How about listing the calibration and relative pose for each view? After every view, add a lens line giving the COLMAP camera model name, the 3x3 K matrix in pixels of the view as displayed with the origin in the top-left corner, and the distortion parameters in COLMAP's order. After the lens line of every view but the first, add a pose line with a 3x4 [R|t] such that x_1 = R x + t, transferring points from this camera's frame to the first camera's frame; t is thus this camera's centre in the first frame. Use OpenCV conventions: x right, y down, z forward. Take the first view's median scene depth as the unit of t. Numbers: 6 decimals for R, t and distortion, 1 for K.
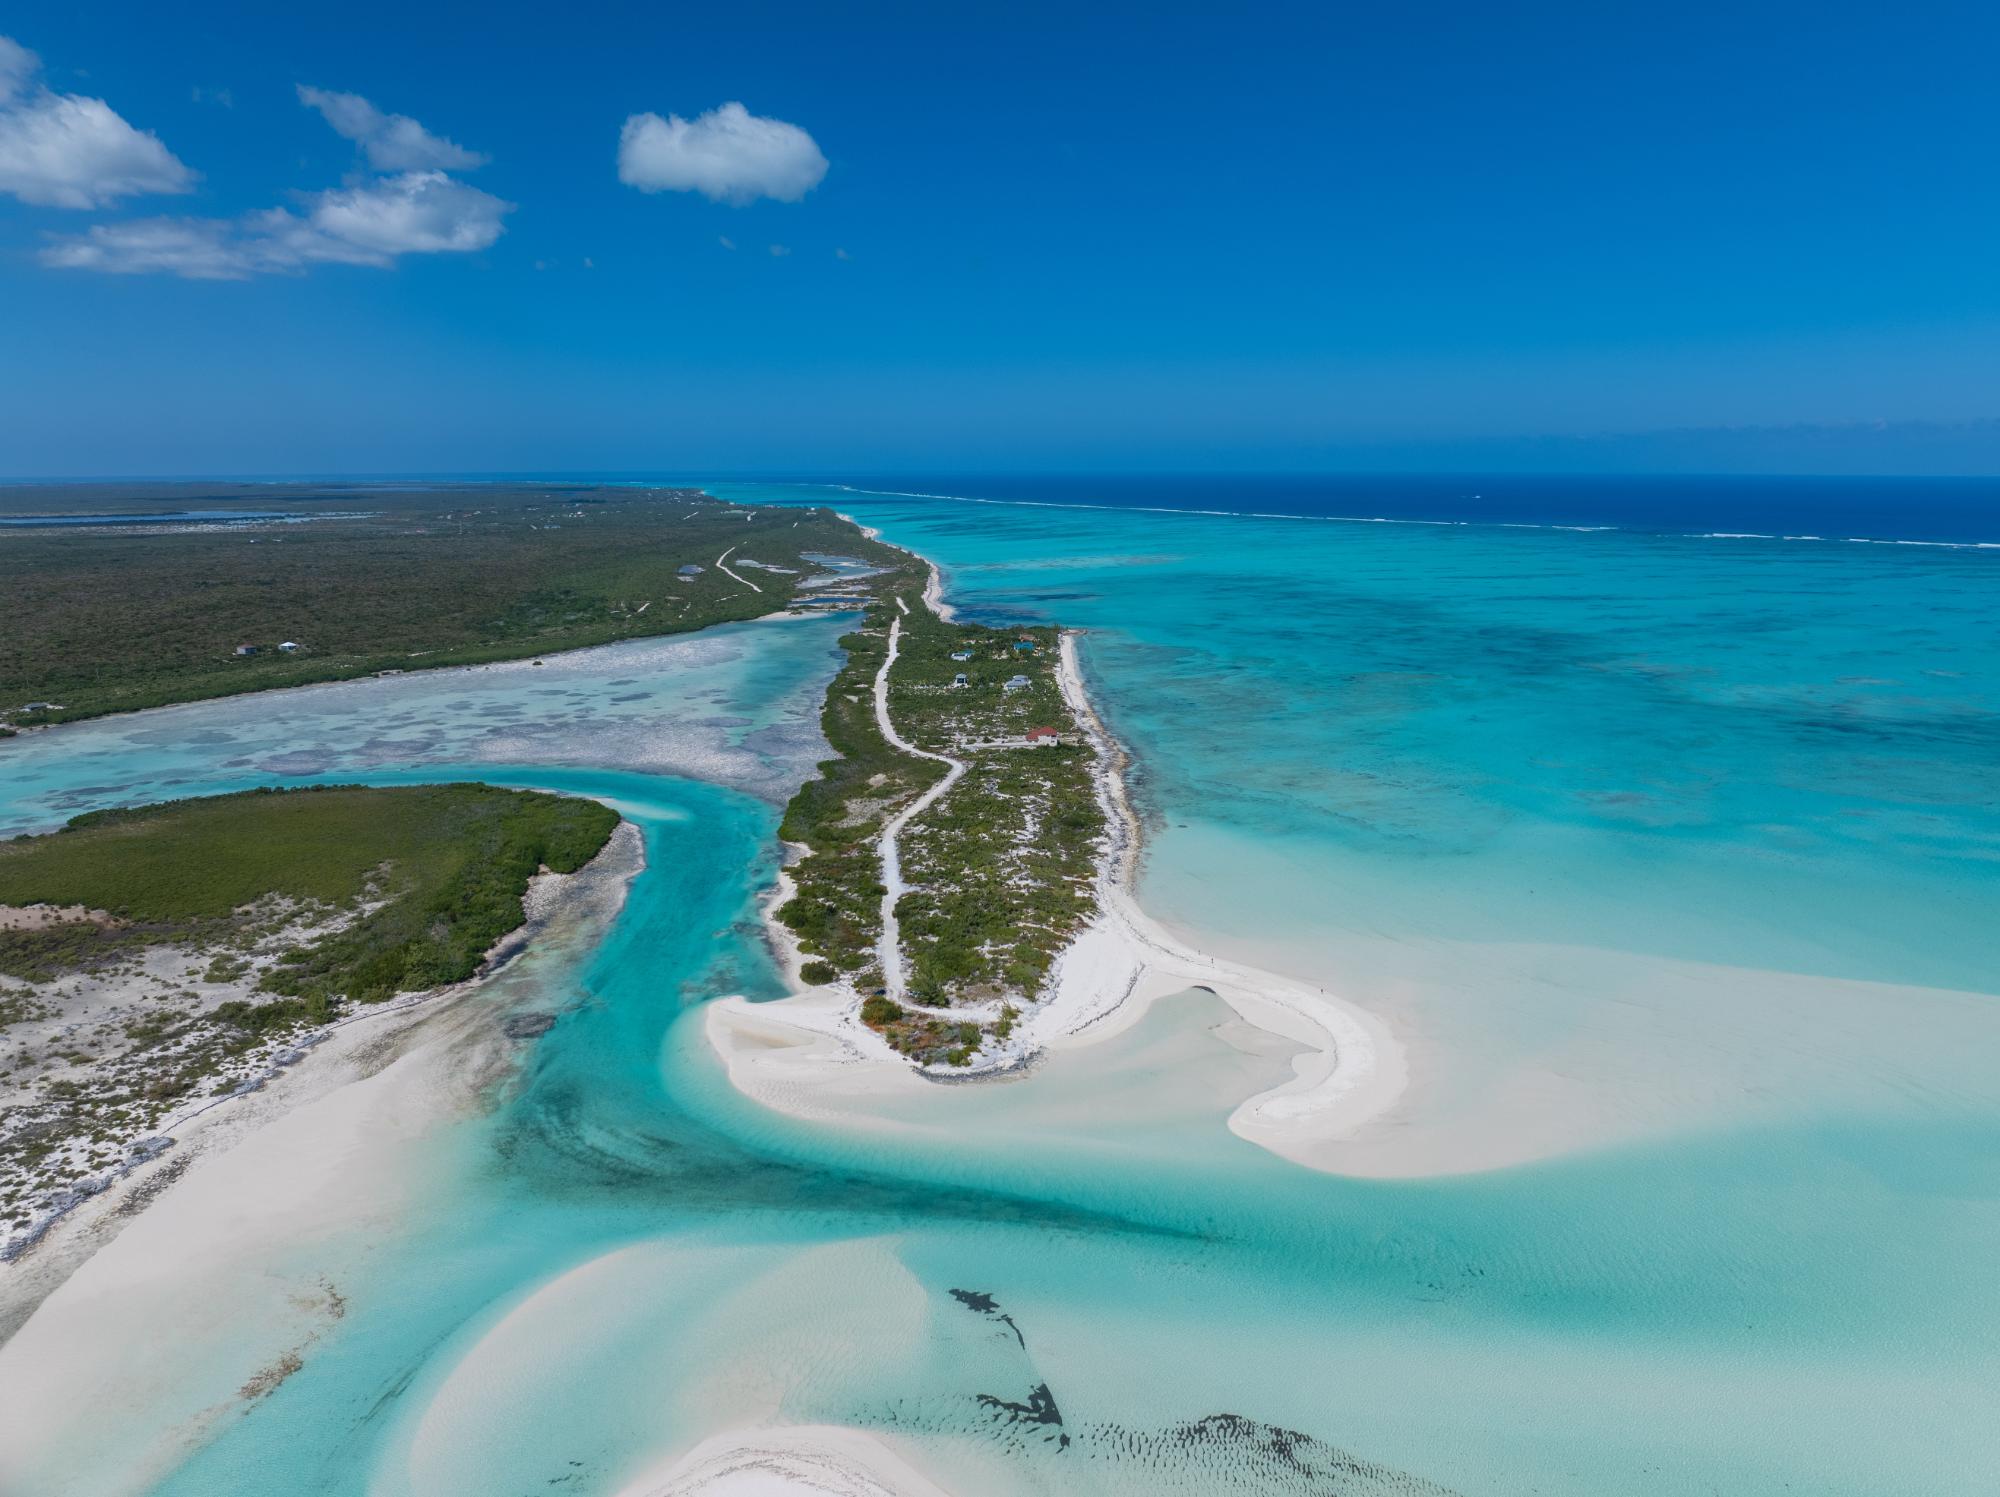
lens RADIAL K [[1419.9, 0, 1008.6], [0, 1419.9, 673.8], [0, 0, 1]] dist [-0.045665, 0.014039]
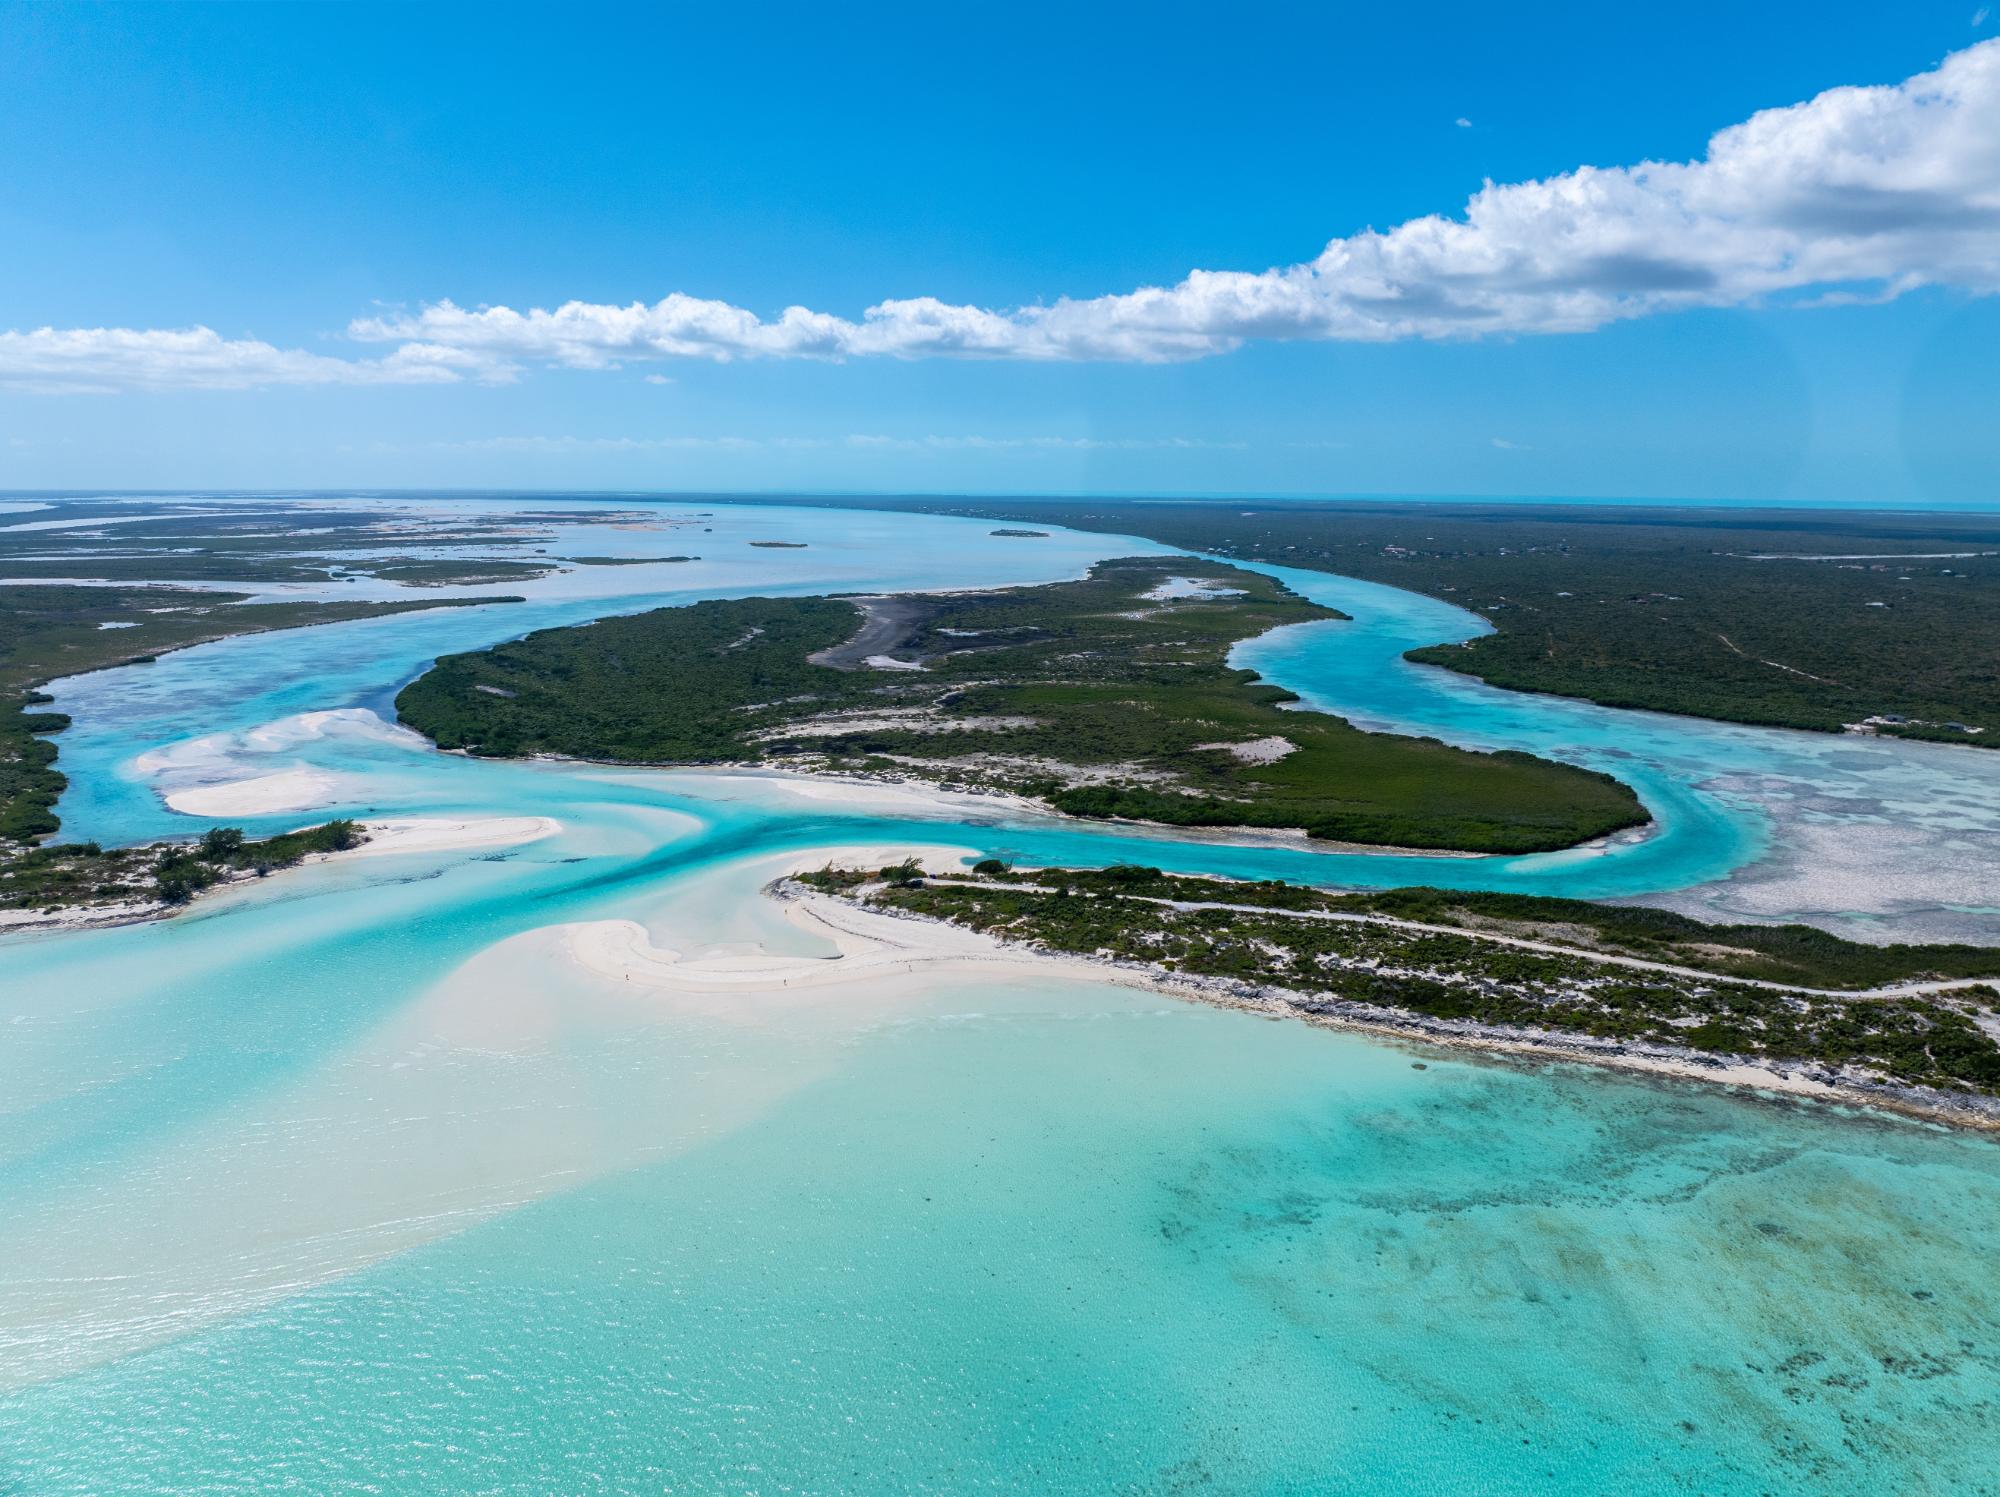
lens RADIAL K [[1419.9, 0, 1011.8], [0, 1419.9, 664.1], [0, 0, 1]] dist [-0.045665, 0.014039]
pose [[-0.367507, 0.117413, -0.922580, 1.113855], [-0.146374, 0.972333, 0.182052, -0.231634], [0.918430, 0.201947, -0.340152, 1.492356]]
